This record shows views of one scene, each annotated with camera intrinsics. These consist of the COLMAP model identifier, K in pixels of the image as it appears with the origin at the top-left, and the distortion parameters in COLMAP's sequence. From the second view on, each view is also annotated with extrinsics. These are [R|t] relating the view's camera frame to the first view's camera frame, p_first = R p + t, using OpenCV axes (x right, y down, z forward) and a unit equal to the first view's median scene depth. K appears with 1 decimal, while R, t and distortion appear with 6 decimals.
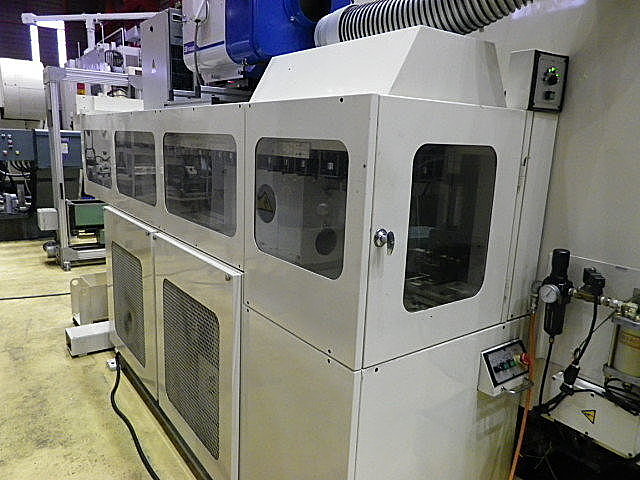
lens RADIAL K [[478.5, 0, 320.0], [0, 478.5, 240.0], [0, 0, 1]] dist [-0.002088, 0.027027]
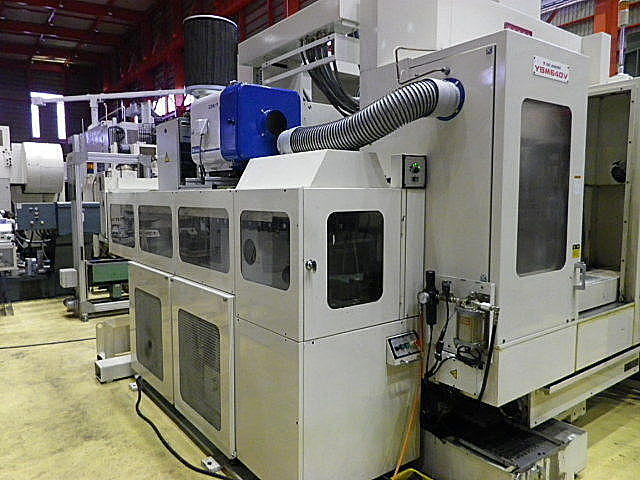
lens RADIAL K [[478.5, 0, 320.0], [0, 478.5, 240.0], [0, 0, 1]] dist [-0.002088, 0.027027]
pose [[0.999067, -0.041111, 0.013205, 0.074797], [0.042354, 0.992541, -0.114314, 0.056811], [-0.008407, 0.114767, 0.993357, -0.411127]]
